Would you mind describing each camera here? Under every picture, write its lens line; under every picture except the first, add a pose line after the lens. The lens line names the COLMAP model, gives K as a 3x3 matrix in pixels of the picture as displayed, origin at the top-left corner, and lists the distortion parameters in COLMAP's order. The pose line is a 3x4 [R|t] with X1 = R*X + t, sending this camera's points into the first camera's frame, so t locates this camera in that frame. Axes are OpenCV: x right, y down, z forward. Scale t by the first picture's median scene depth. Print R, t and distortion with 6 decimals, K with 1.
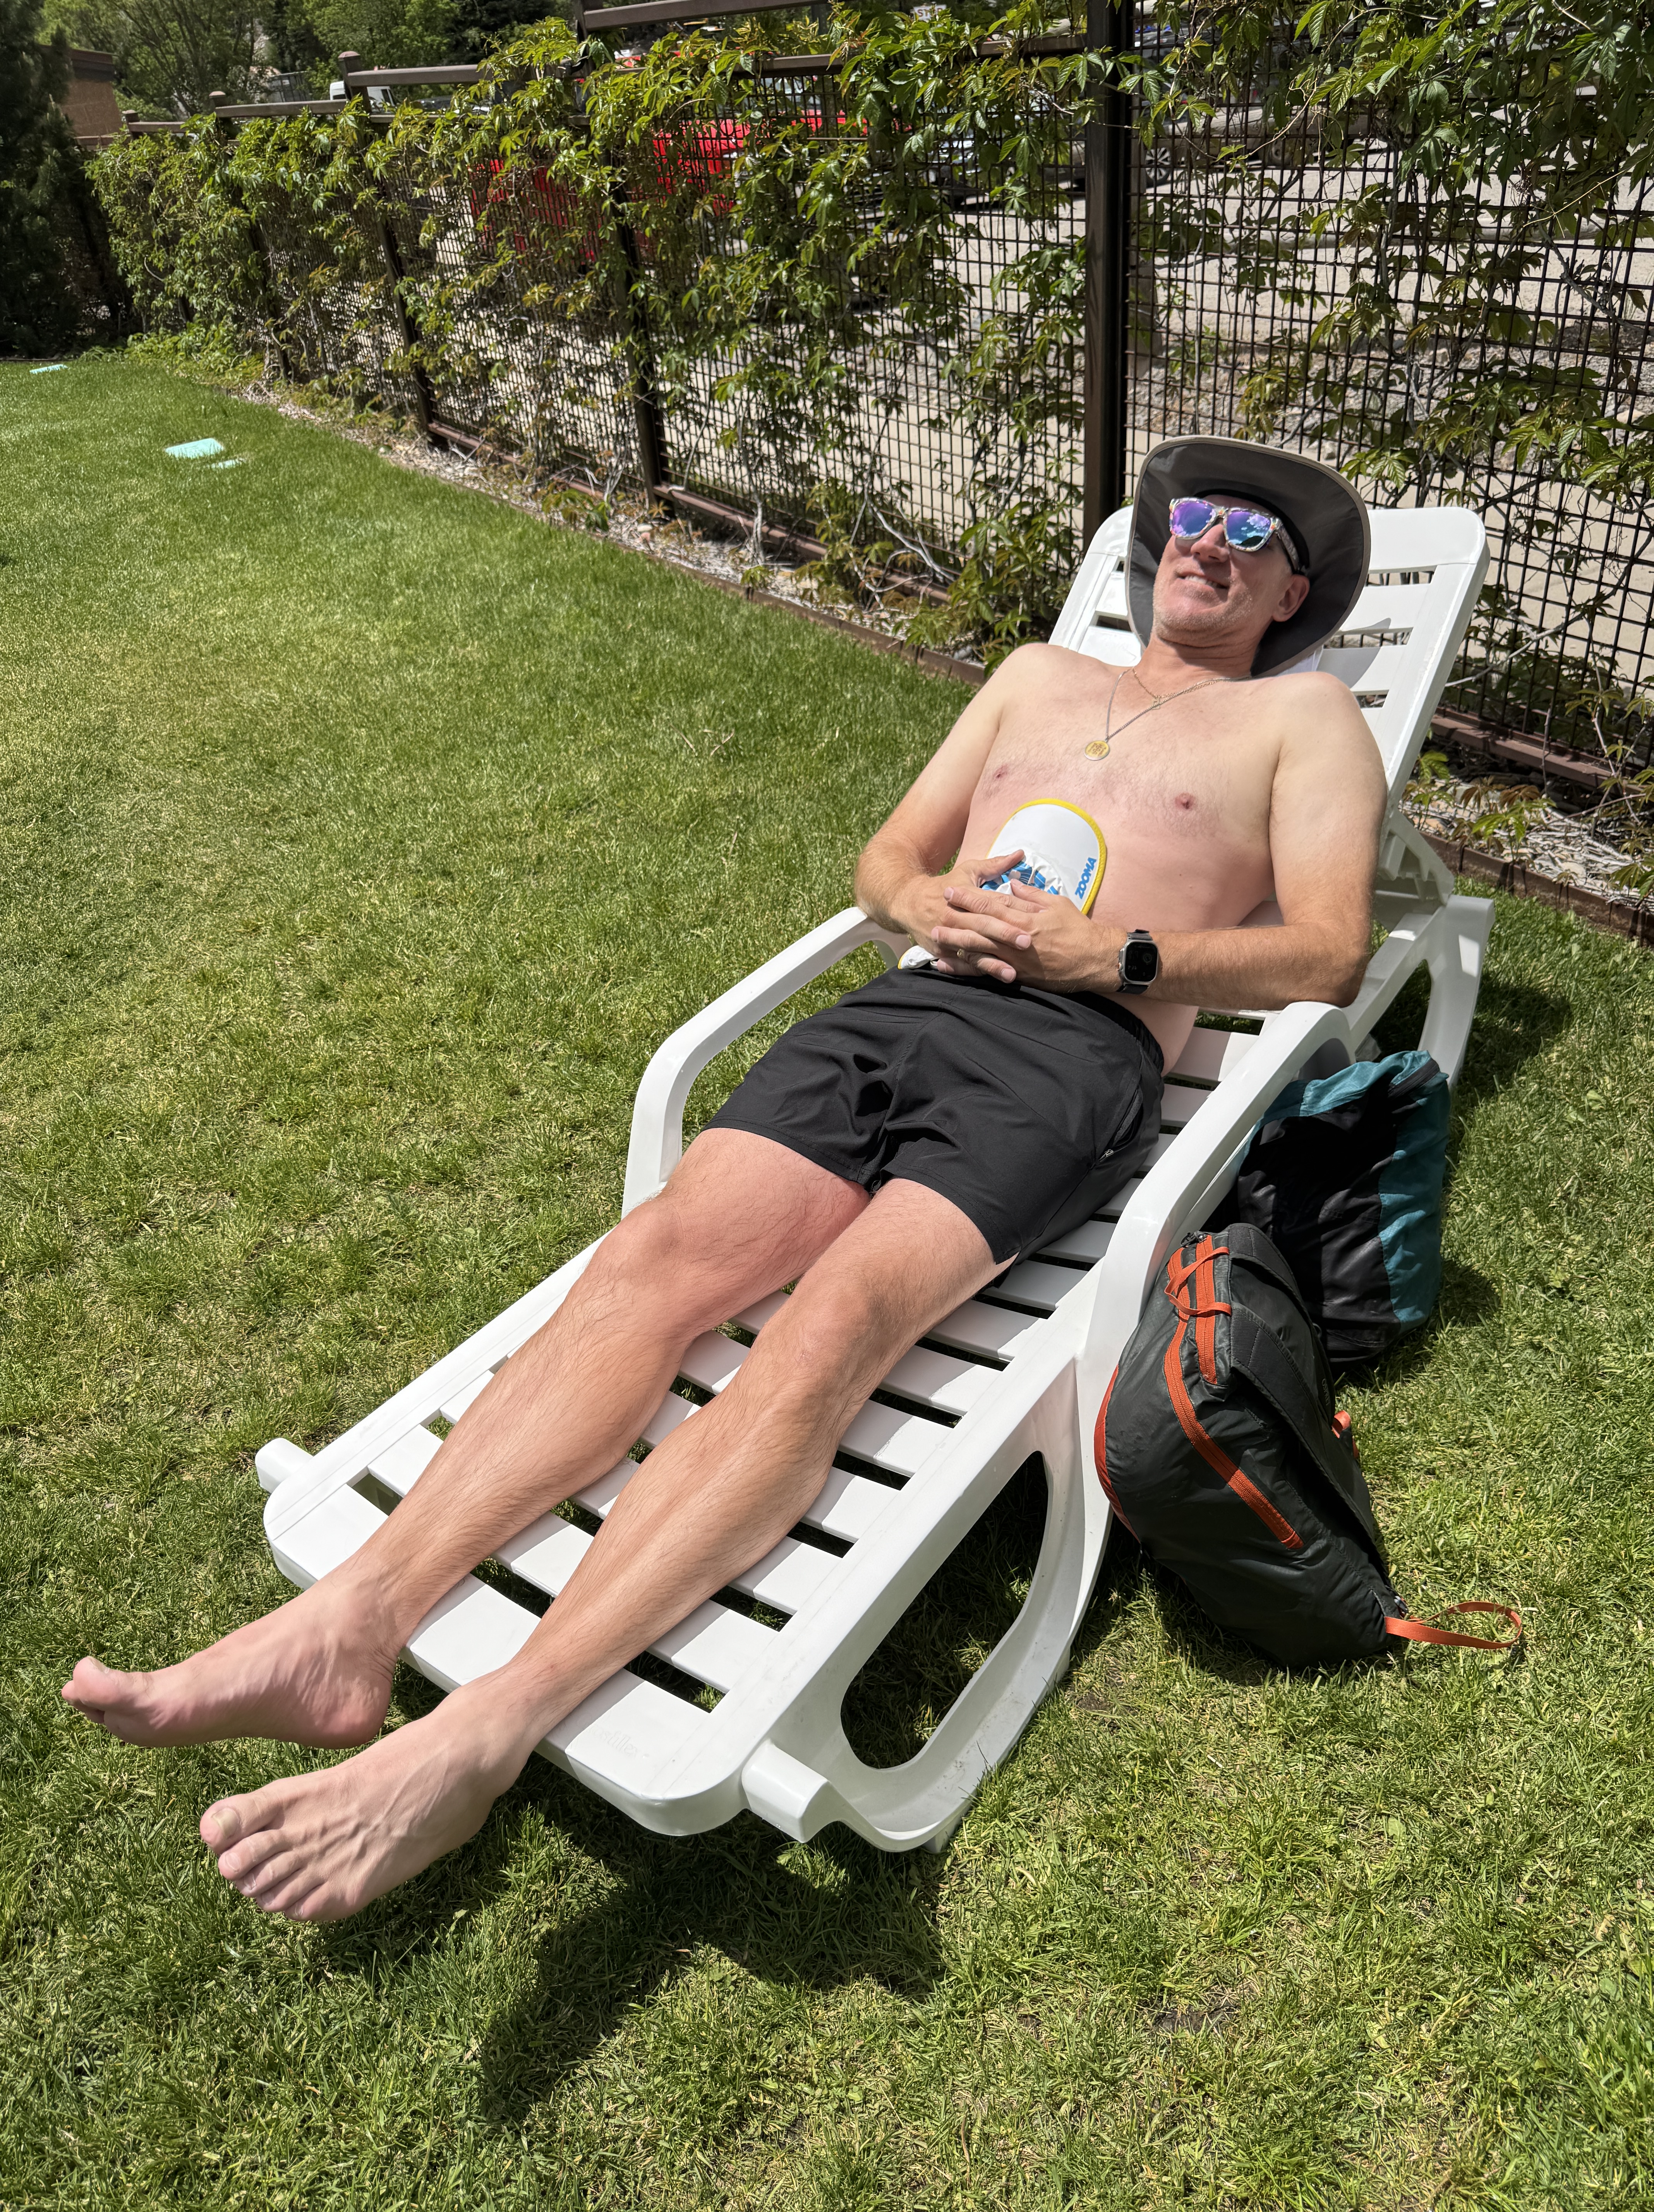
lens RADIAL K [[1547.5, 0, 827.0], [0, 1547.5, 1106.0], [0, 0, 1]] dist [-0.002667, -0.050543]
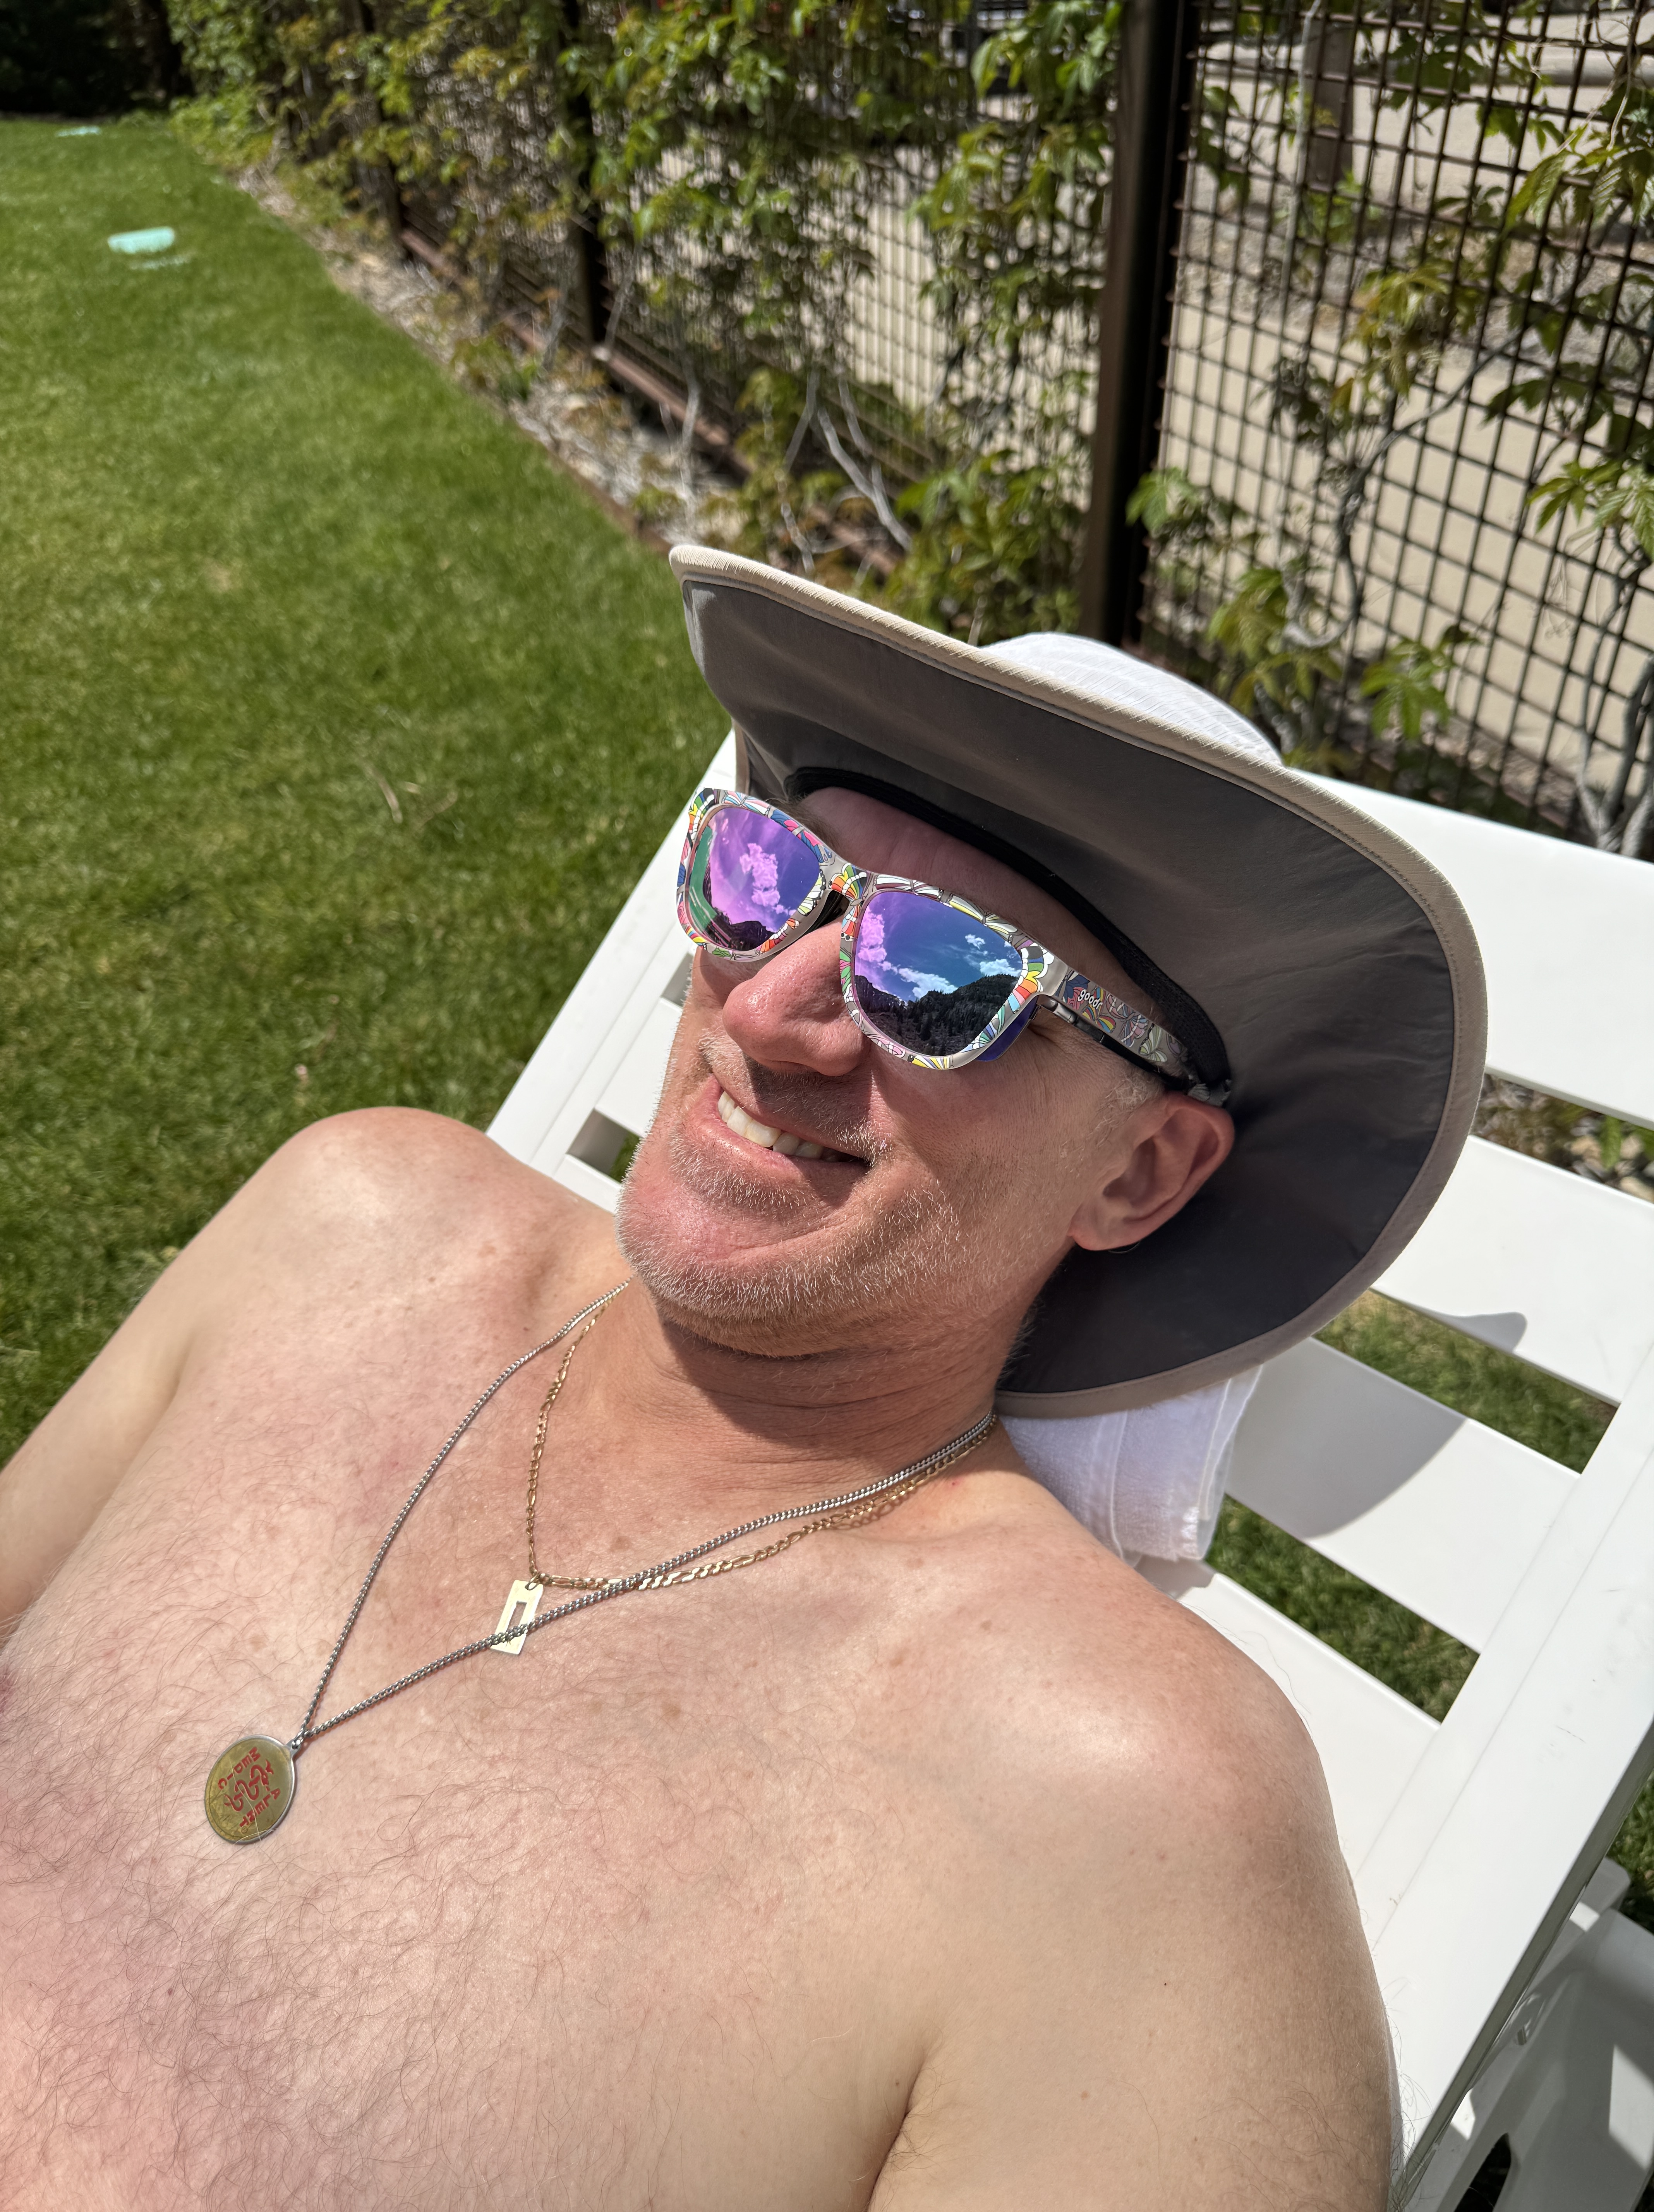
lens RADIAL K [[1547.5, 0, 827.0], [0, 1547.5, 1106.0], [0, 0, 1]] dist [-0.002667, -0.050543]
pose [[0.988398, 0.134396, -0.070759, 0.173144], [-0.127954, 0.987793, 0.088837, -0.234619], [0.081834, -0.078752, 0.993530, 0.483429]]
